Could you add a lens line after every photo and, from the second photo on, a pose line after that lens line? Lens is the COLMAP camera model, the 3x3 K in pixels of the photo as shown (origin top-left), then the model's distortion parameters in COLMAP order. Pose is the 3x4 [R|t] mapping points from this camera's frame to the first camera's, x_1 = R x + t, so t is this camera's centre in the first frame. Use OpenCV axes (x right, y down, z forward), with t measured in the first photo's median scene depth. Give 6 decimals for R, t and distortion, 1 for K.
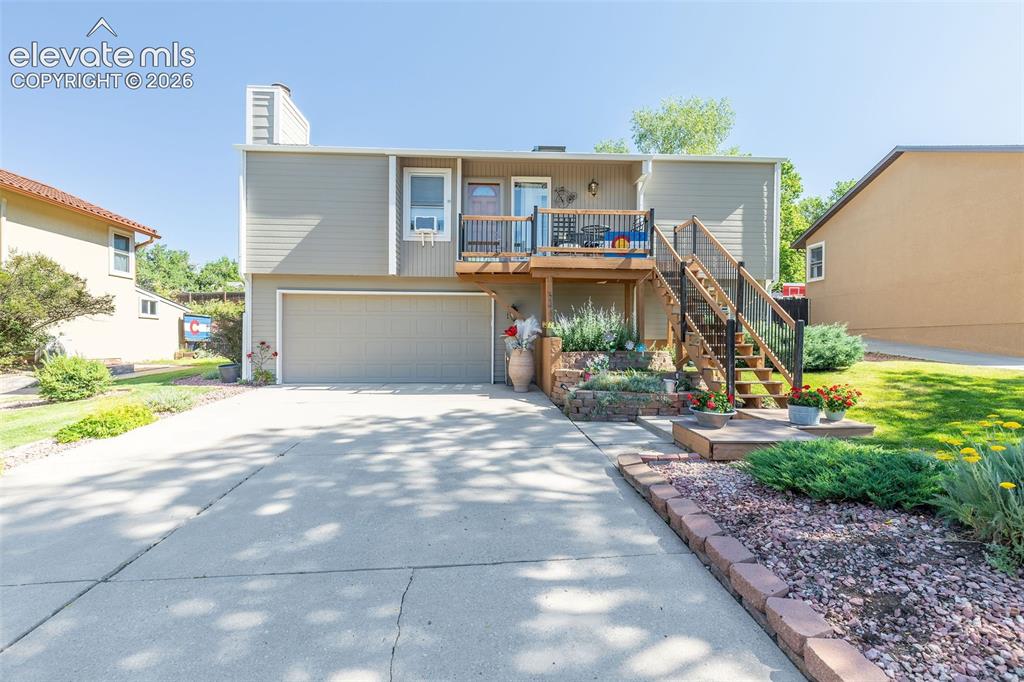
lens RADIAL K [[472.3, 0, 508.5], [0, 472.3, 338.9], [0, 0, 1]] dist [0.012963, -0.002376]
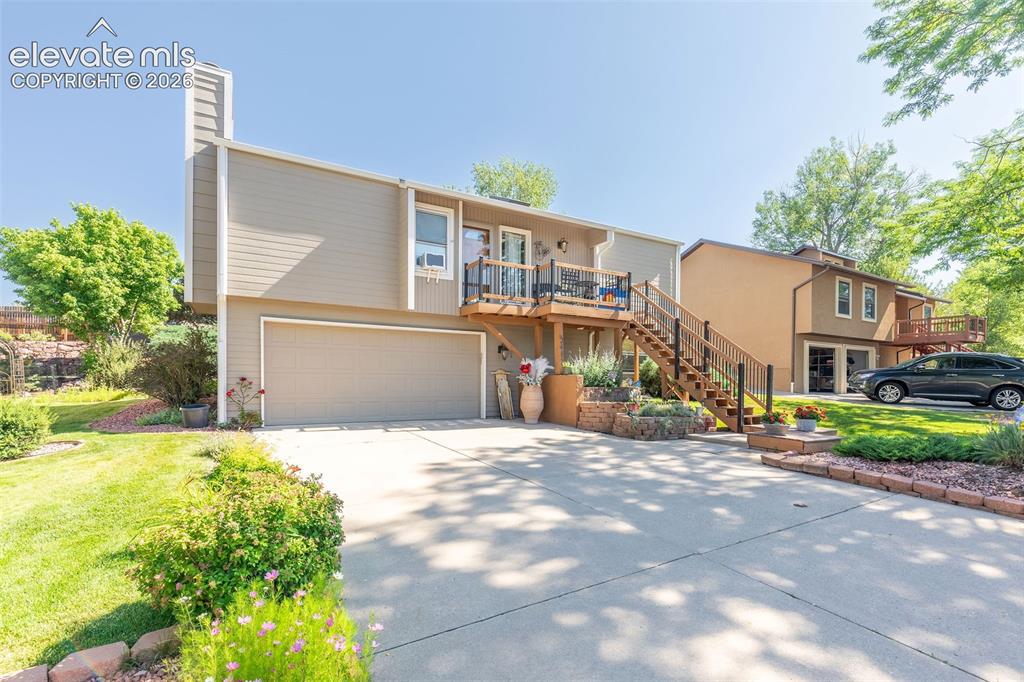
lens RADIAL K [[472.3, 0, 540.6], [0, 472.3, 377.6], [0, 0, 1]] dist [0.012963, -0.002376]
pose [[0.885064, 0.005558, 0.465437, -0.479376], [-0.005575, 0.999984, -0.001339, 0.005031], [-0.465437, -0.001410, 0.885080, 0.006684]]
